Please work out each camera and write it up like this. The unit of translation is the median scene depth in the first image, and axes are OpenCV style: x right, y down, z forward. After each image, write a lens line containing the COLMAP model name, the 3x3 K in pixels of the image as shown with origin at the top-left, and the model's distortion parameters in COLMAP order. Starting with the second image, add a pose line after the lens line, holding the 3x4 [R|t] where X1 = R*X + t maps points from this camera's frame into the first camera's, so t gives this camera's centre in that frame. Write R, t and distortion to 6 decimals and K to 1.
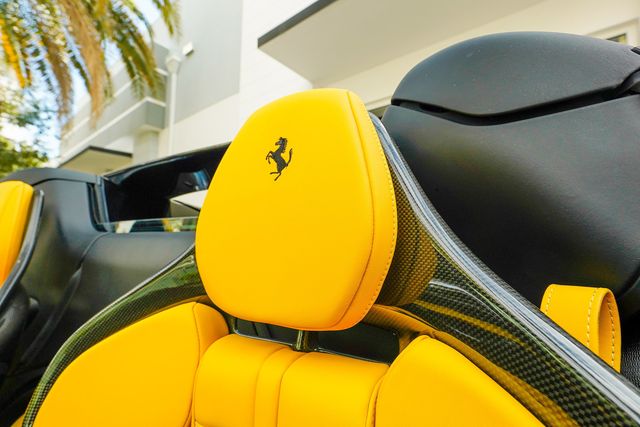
lens RADIAL K [[291.0, 0, 315.9], [0, 291.0, 214.1], [0, 0, 1]] dist [-0.019053, 0.009136]
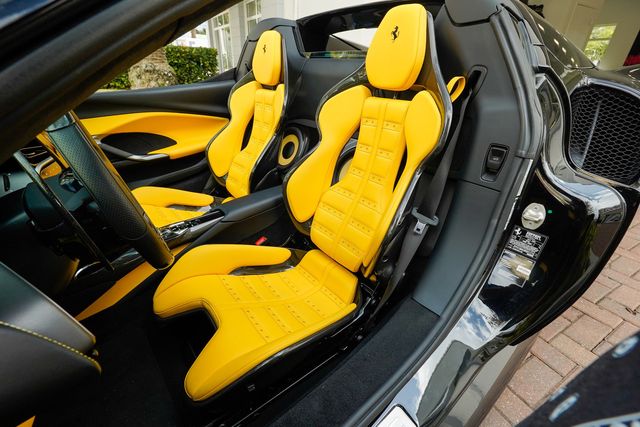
lens RADIAL K [[291.0, 0, 318.8], [0, 291.0, 217.8], [0, 0, 1]] dist [-0.019053, 0.009136]
pose [[0.927011, 0.196794, -0.319253, 0.025307], [0.003780, 0.846319, 0.532663, -0.008848], [0.375015, -0.494992, 0.783803, -0.139340]]
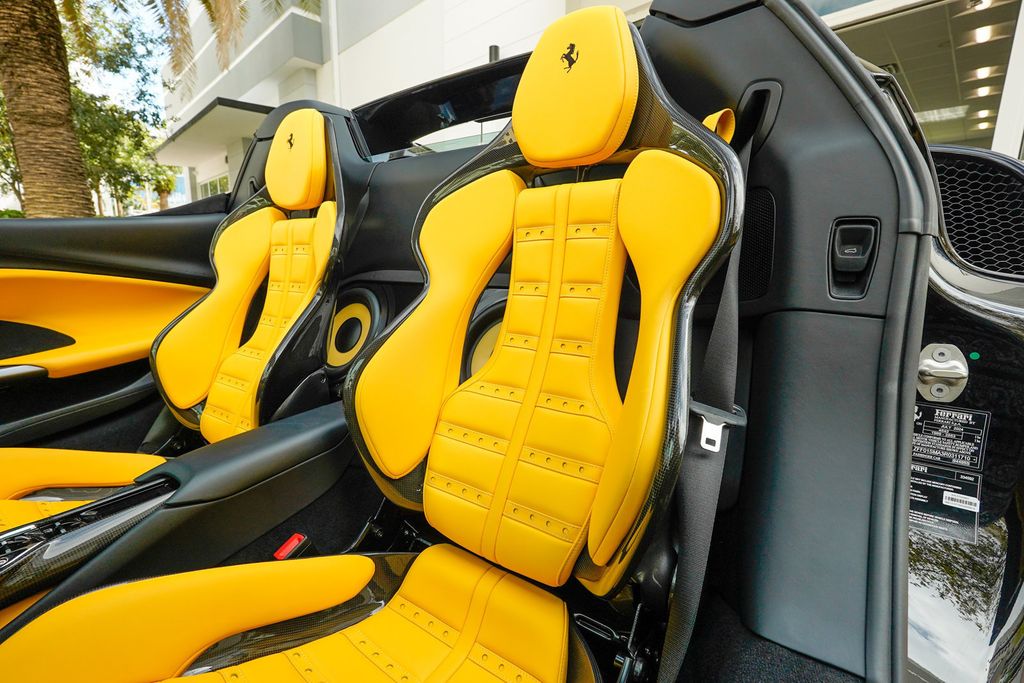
lens RADIAL K [[465.6, 0, 507.0], [0, 465.6, 342.2], [0, 0, 1]] dist [-0.019053, 0.009136]
pose [[0.993304, 0.022998, -0.113217, -0.007213], [0.007882, 0.964213, 0.265013, 0.032212], [0.115260, -0.264131, 0.957575, -0.095795]]
